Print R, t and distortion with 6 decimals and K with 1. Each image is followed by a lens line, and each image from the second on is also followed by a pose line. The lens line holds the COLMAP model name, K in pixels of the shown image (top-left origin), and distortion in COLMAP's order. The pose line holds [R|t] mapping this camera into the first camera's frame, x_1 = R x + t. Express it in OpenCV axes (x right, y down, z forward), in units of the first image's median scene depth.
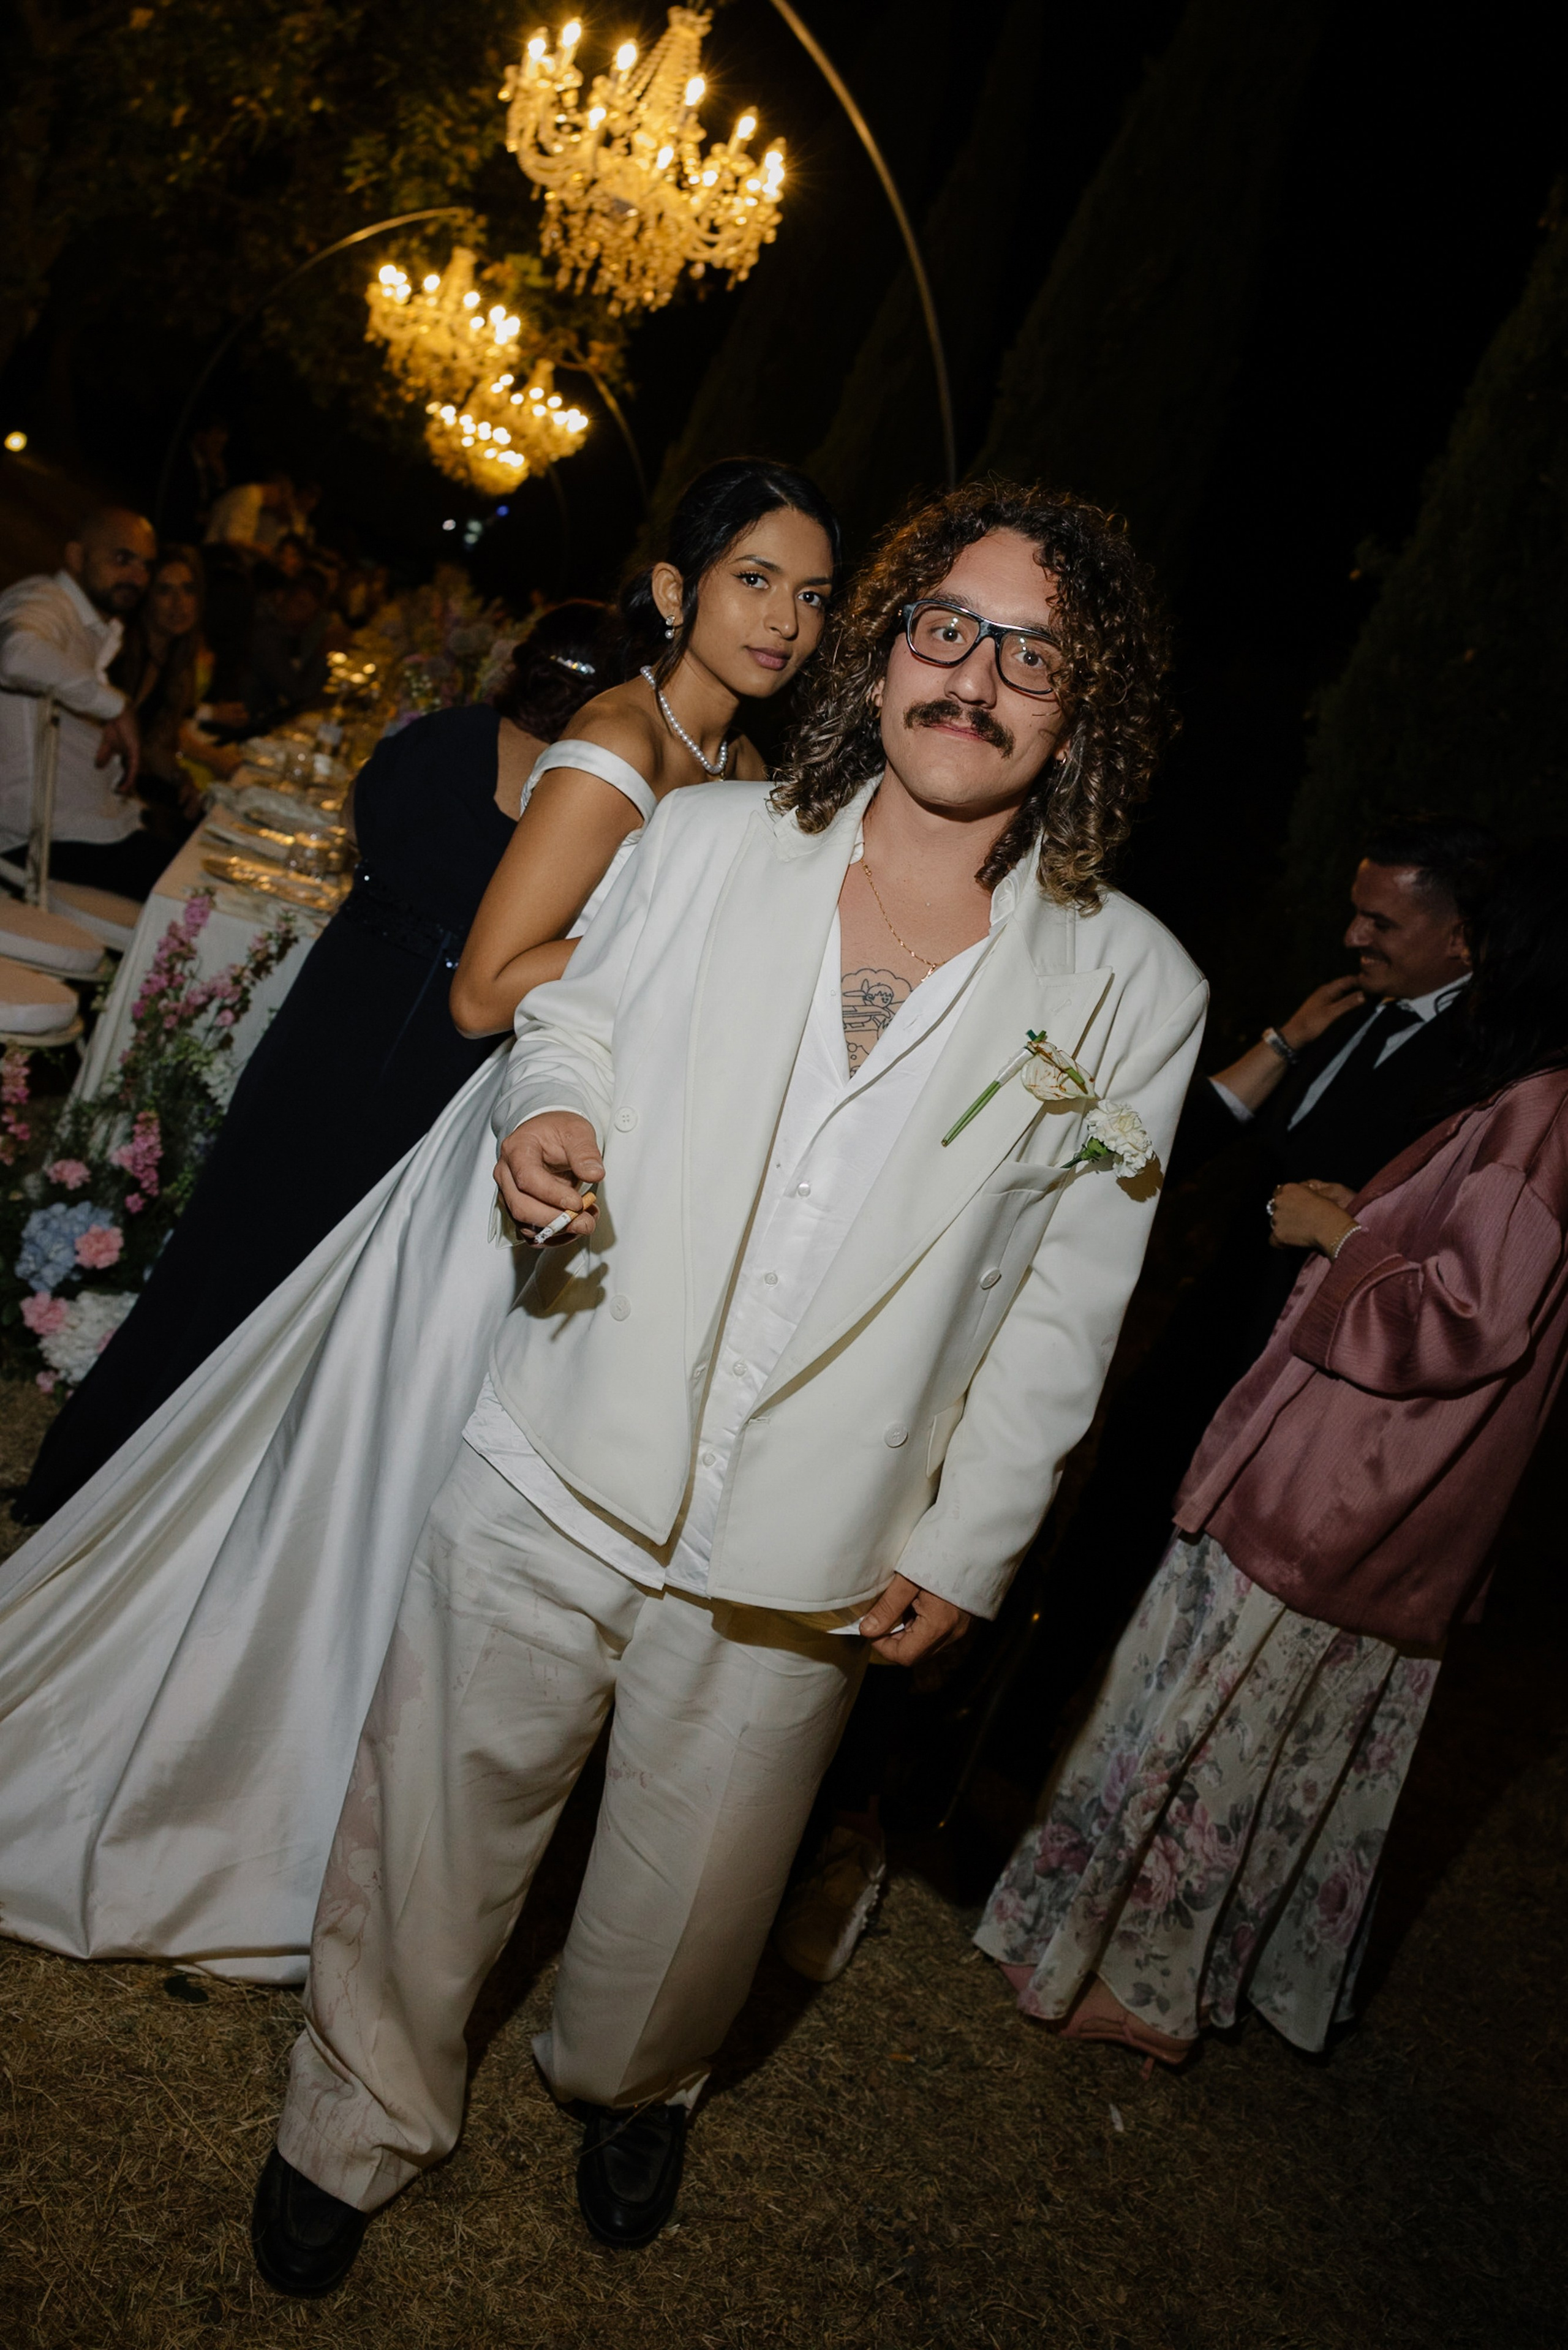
lens RADIAL K [[1977.2, 0, 791.8], [0, 1977.2, 1084.9], [0, 0, 1]] dist [-0.003745, 0.005003]
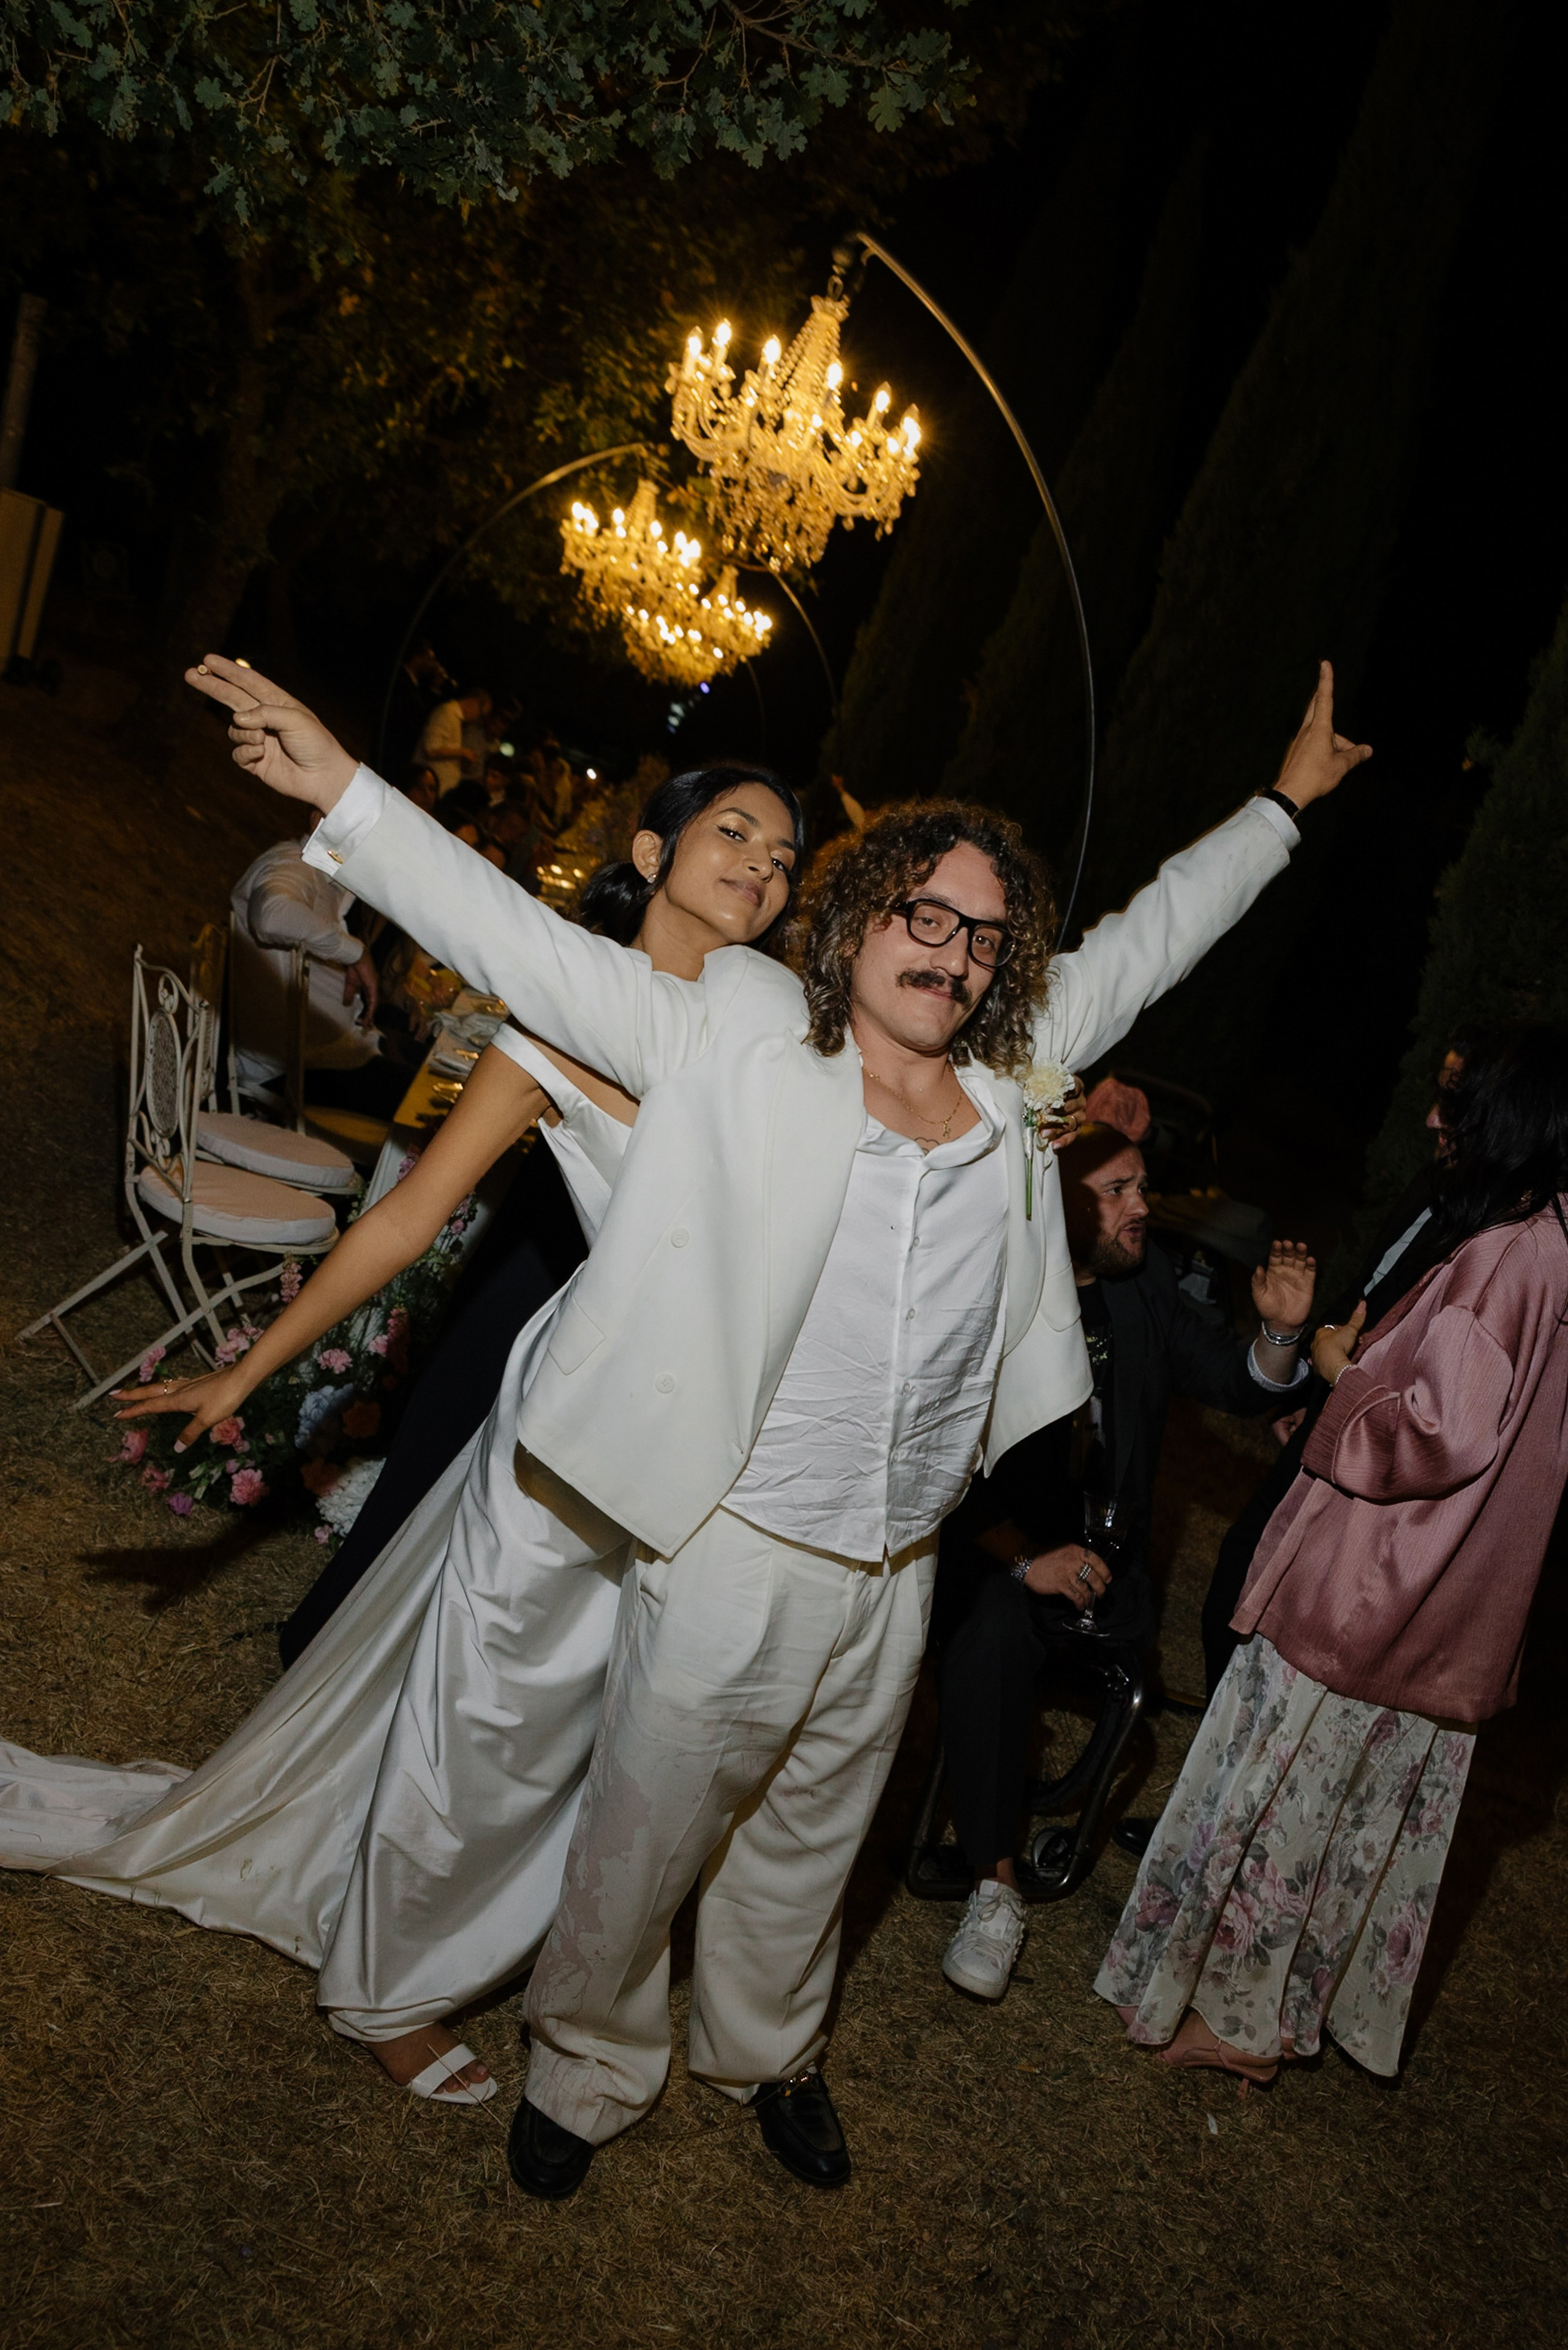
lens RADIAL K [[2085.6, 0, 788.2], [0, 2085.6, 1229.7], [0, 0, 1]] dist [-0.002441, 0.007648]
pose [[0.991951, -0.036921, -0.121120, 0.078428], [0.036233, 0.999312, -0.007878, -0.016945], [0.121327, 0.003426, 0.992607, -0.273105]]
